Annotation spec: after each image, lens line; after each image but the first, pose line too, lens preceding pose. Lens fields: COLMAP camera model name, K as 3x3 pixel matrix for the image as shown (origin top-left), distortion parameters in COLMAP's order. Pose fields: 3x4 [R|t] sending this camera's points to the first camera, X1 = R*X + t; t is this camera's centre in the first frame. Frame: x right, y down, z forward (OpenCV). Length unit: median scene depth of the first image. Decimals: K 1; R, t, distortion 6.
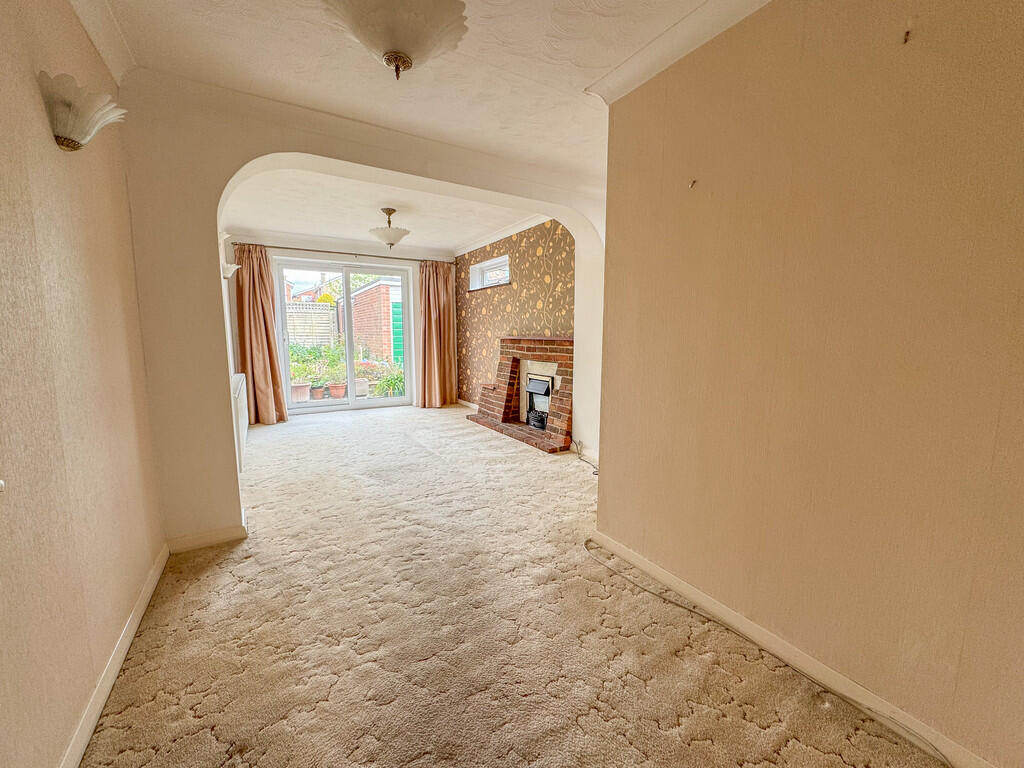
lens RADIAL K [[419.7, 0, 513.3], [0, 419.7, 380.4], [0, 0, 1]] dist [0.000436, -0.001312]
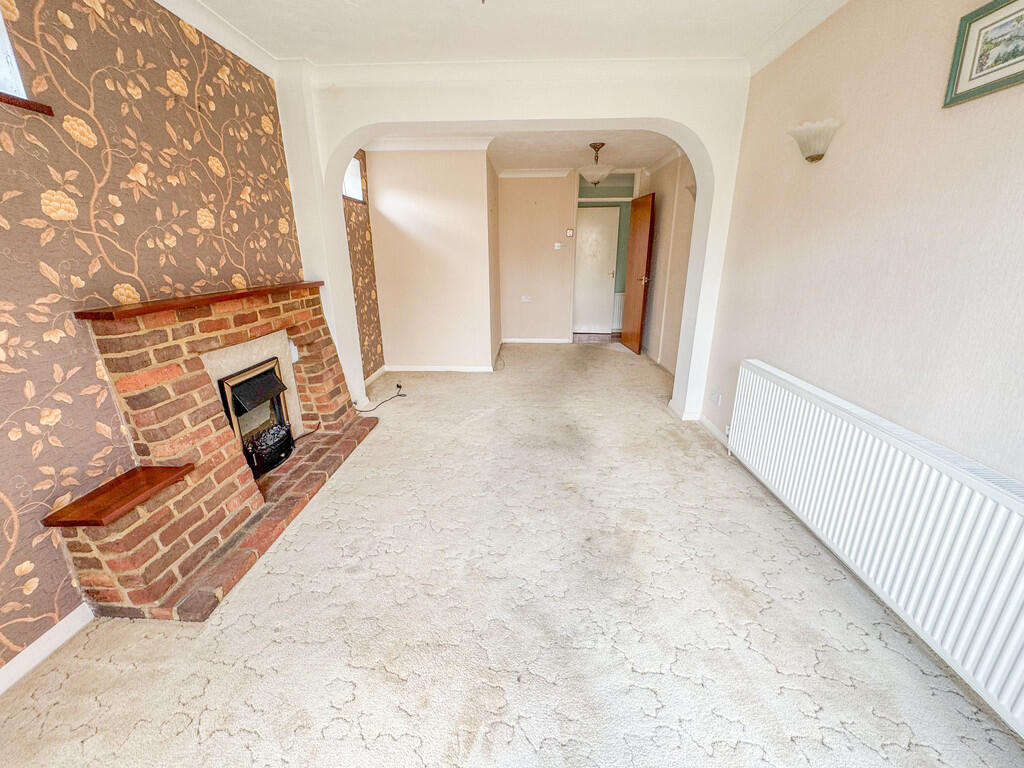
lens RADIAL K [[419.7, 0, 511.4], [0, 419.7, 386.1], [0, 0, 1]] dist [0.000436, -0.001312]
pose [[-0.841534, -0.153506, 0.517934, -0.471718], [0.074917, 0.916348, 0.393312, -0.169440], [-0.534984, 0.369788, -0.759638, 1.235605]]
